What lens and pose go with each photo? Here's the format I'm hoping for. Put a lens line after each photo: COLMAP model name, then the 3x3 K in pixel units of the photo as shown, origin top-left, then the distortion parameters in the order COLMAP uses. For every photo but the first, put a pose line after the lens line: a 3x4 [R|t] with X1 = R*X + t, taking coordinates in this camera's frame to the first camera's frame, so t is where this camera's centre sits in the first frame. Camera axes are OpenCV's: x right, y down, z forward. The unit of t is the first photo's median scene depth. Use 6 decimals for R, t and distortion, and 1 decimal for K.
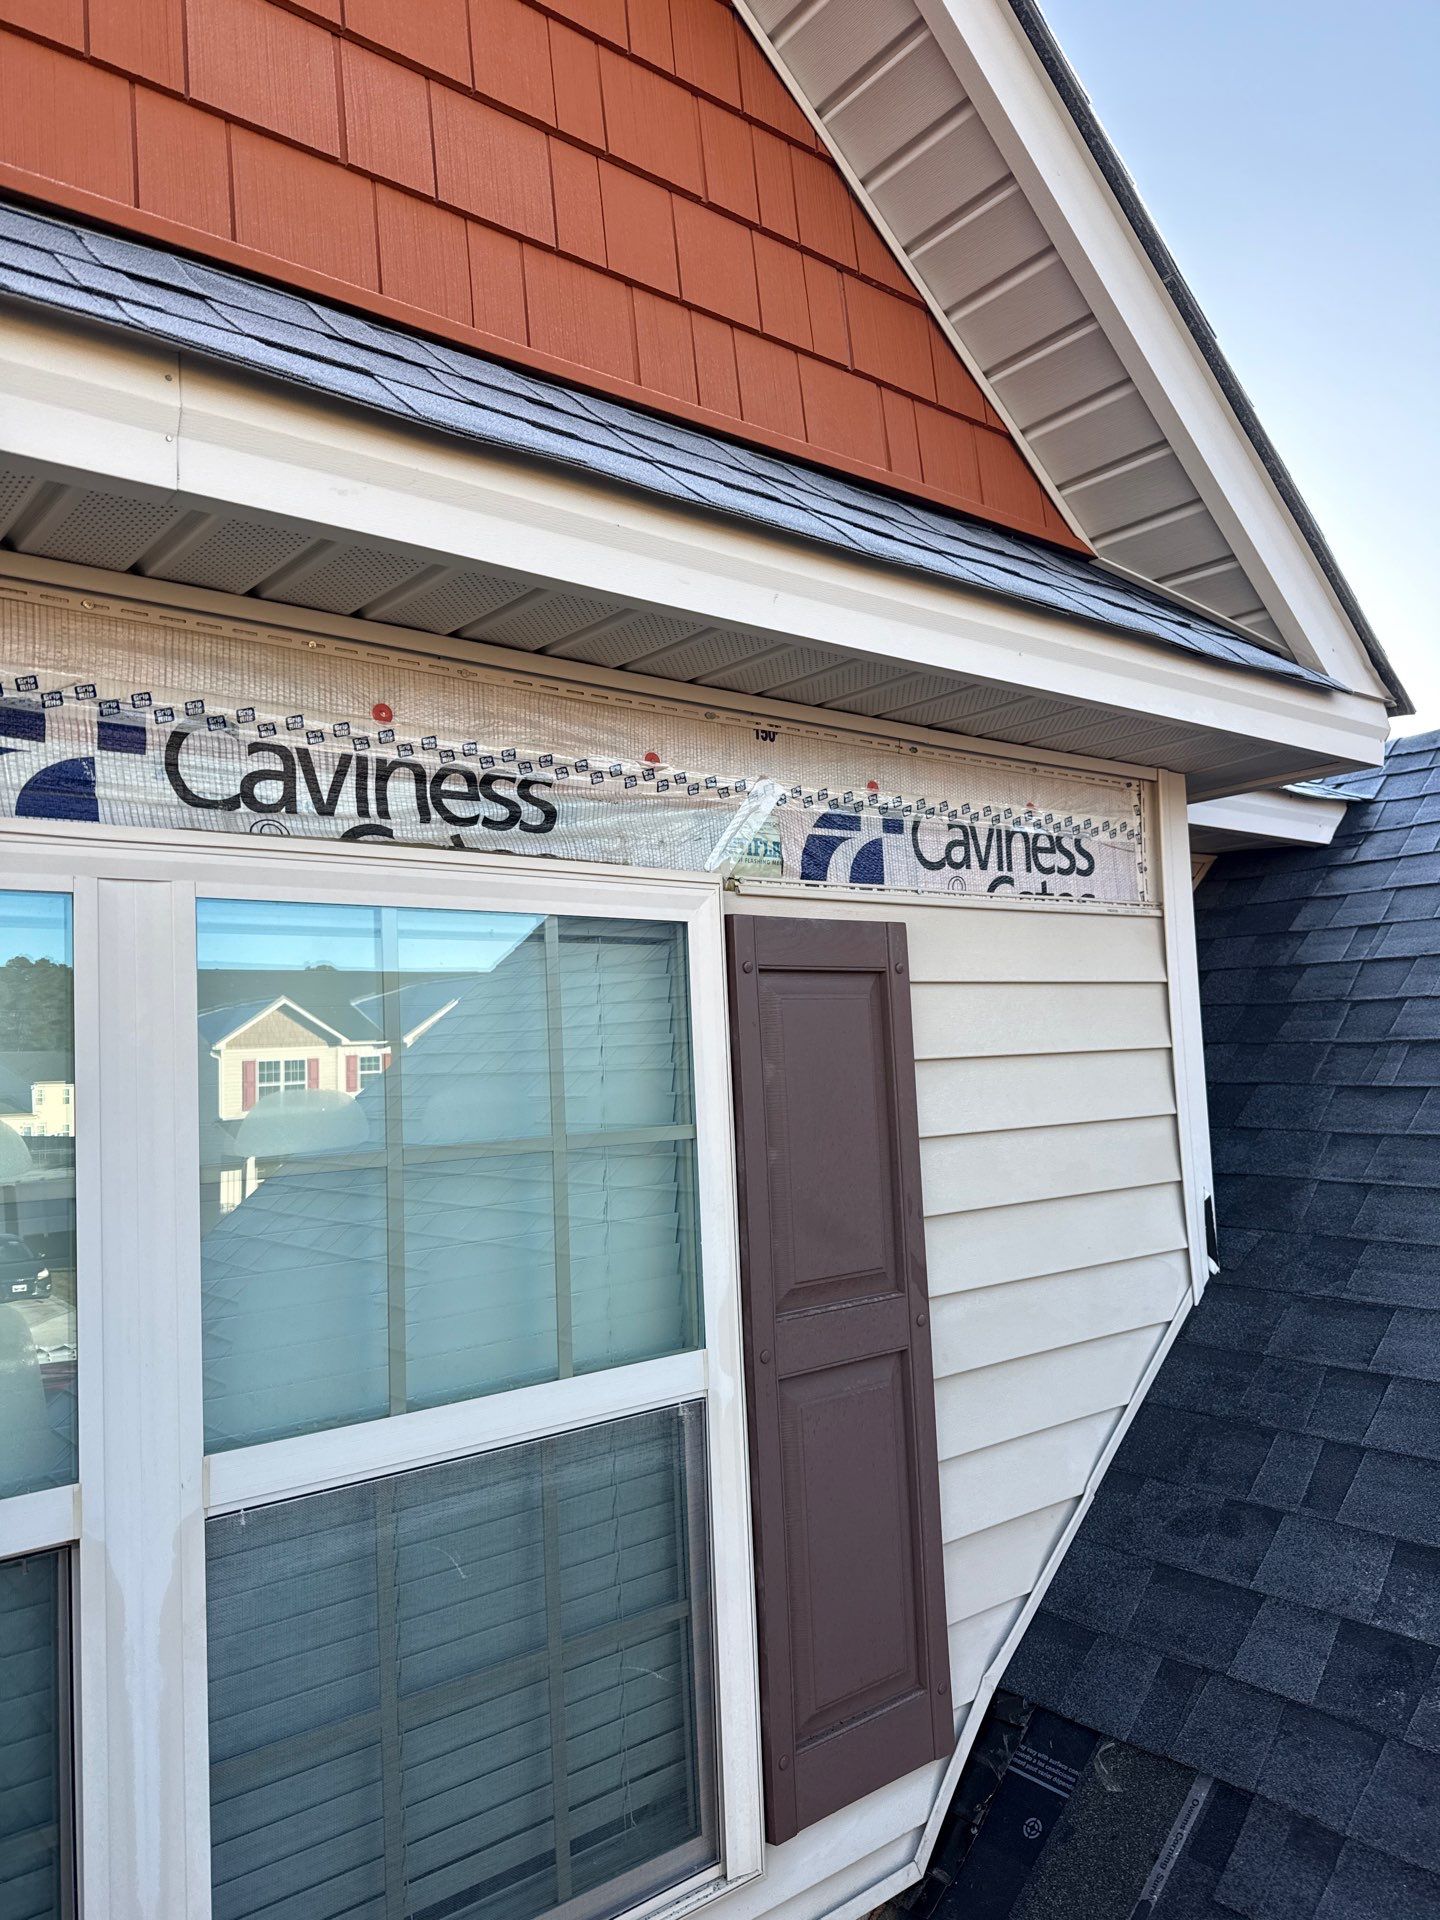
lens RADIAL K [[1362.8, 0, 720.0], [0, 1362.8, 960.0], [0, 0, 1]] dist [0.105622, -0.170067]
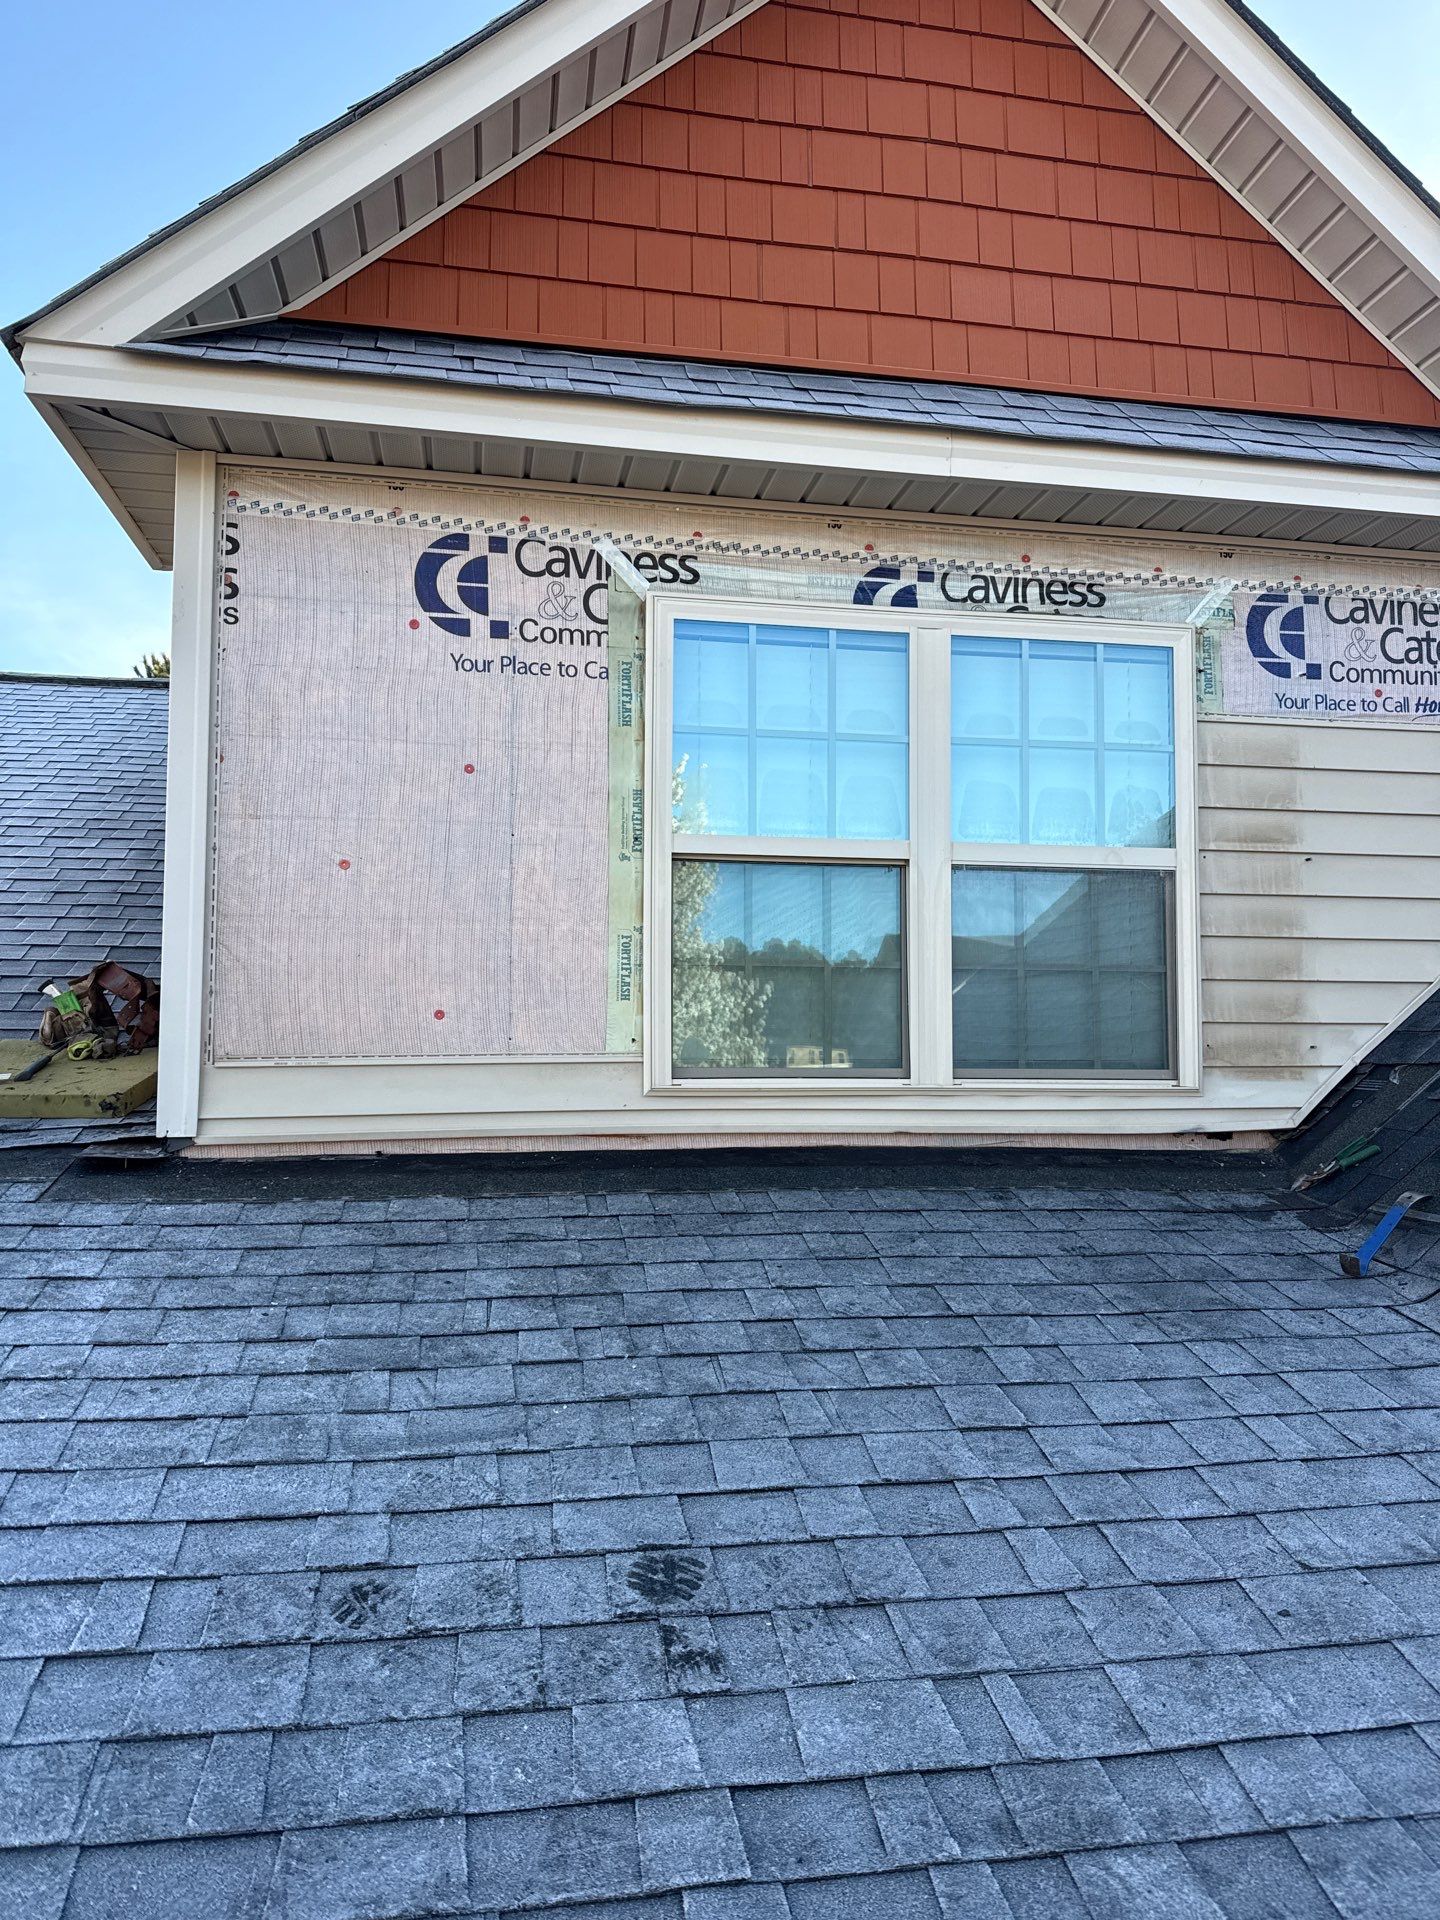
lens RADIAL K [[1362.8, 0, 720.0], [0, 1362.8, 960.0], [0, 0, 1]] dist [0.105622, -0.170067]
pose [[0.874578, 0.016040, -0.484620, 0.424713], [-0.004563, 0.999681, 0.024853, 0.424579], [0.484864, -0.019524, 0.874372, -1.254144]]
